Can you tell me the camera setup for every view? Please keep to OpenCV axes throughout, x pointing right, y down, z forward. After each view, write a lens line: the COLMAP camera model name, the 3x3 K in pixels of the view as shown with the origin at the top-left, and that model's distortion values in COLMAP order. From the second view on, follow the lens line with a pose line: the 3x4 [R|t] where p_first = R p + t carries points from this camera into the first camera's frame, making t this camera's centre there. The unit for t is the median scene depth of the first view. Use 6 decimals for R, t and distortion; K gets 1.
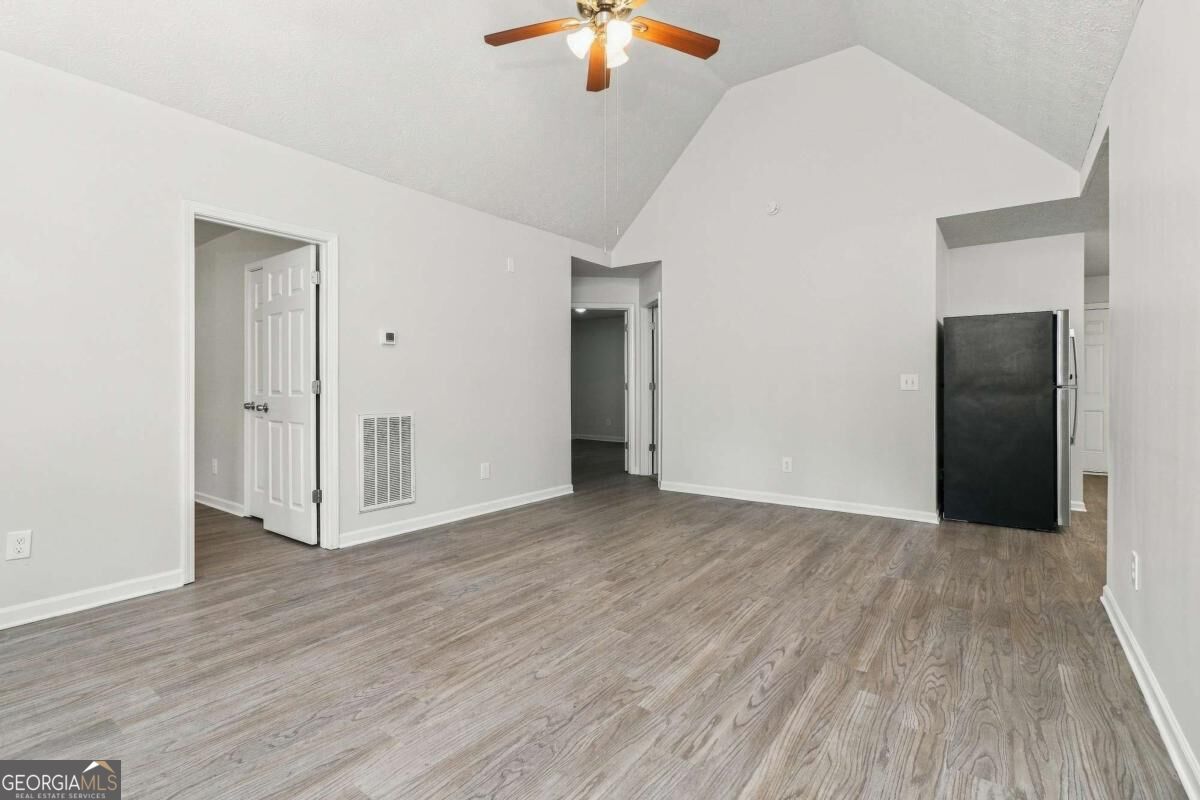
lens RADIAL K [[554.9, 0, 591.1], [0, 554.9, 390.0], [0, 0, 1]] dist [-0.019302, -0.000369]
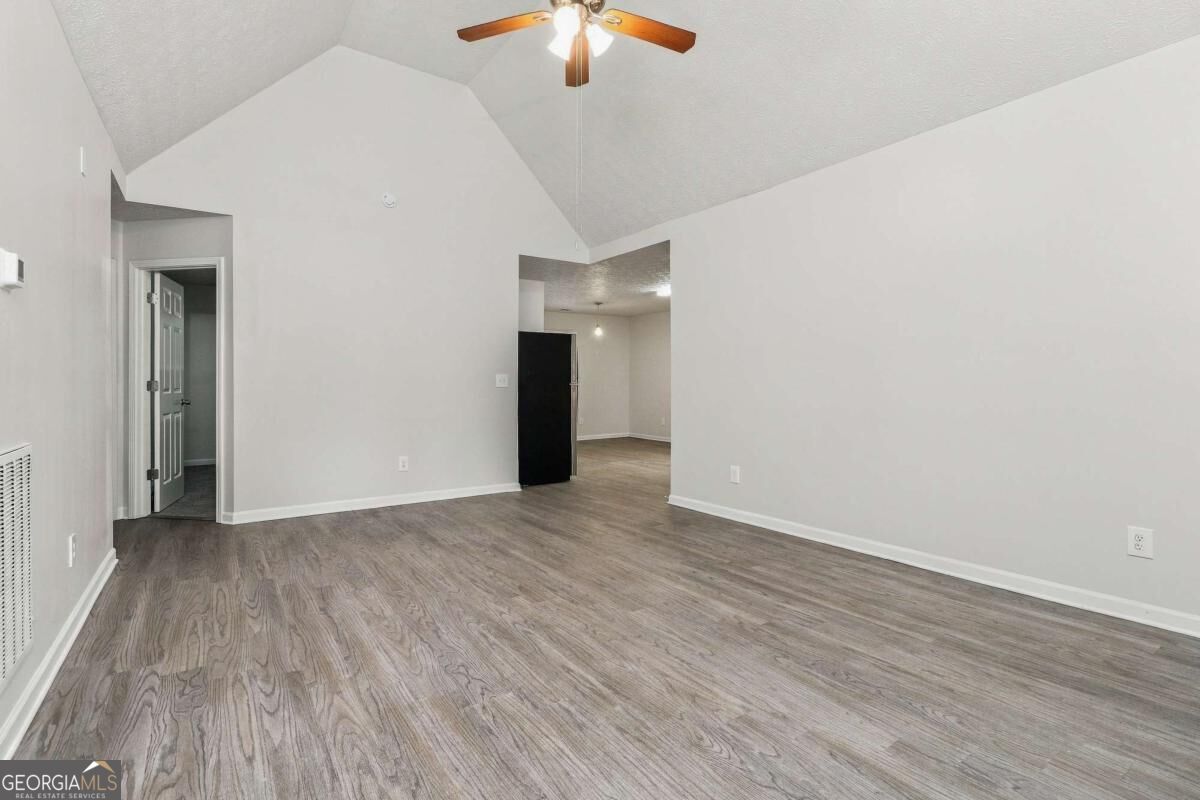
lens RADIAL K [[565.0, 0, 595.0], [0, 565.0, 380.4], [0, 0, 1]] dist [-0.021394, 0.000576]
pose [[0.324638, 0.001857, 0.945837, -0.920436], [0.008712, 0.999950, -0.004953, -0.009963], [-0.945798, 0.009848, 0.324605, 0.645339]]
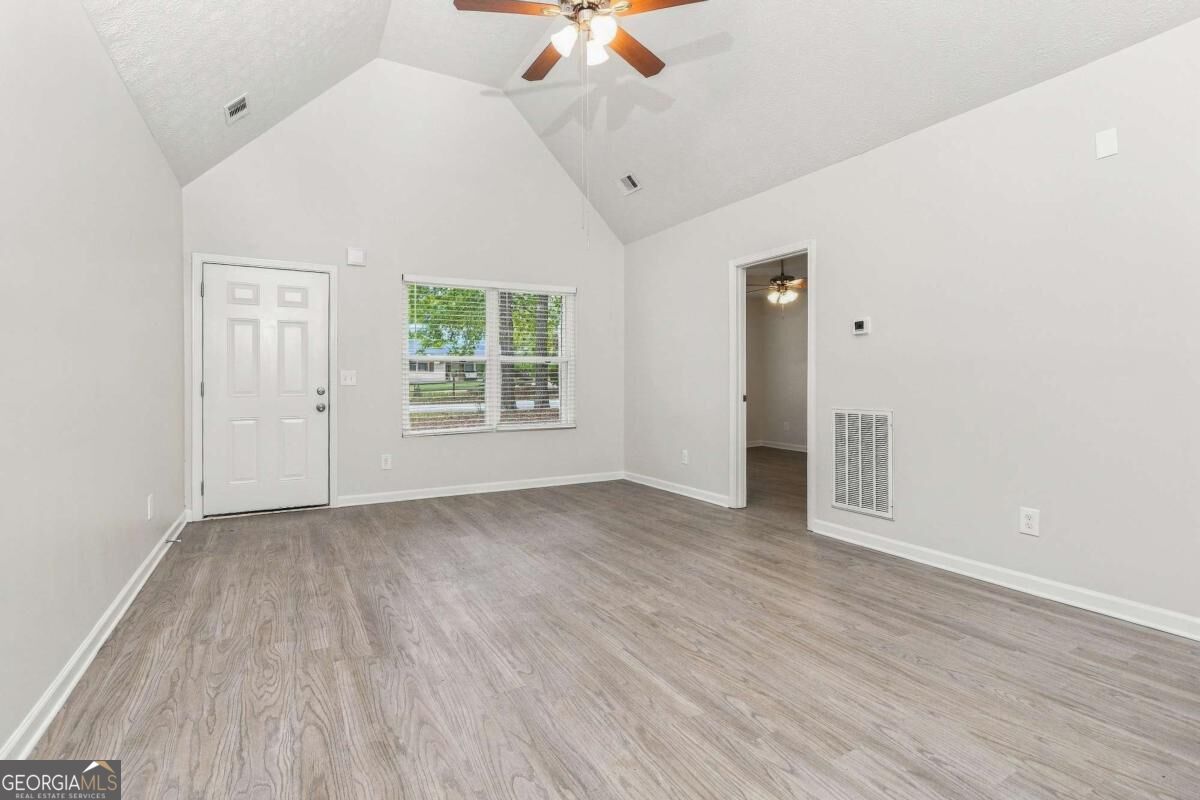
lens RADIAL K [[565.0, 0, 595.0], [0, 565.0, 380.4], [0, 0, 1]] dist [-0.021394, 0.000576]
pose [[-0.411420, -0.002016, -0.911443, 0.960516], [-0.002618, 0.999996, -0.001030, -0.005087], [0.911442, 0.001963, -0.411424, 1.439135]]
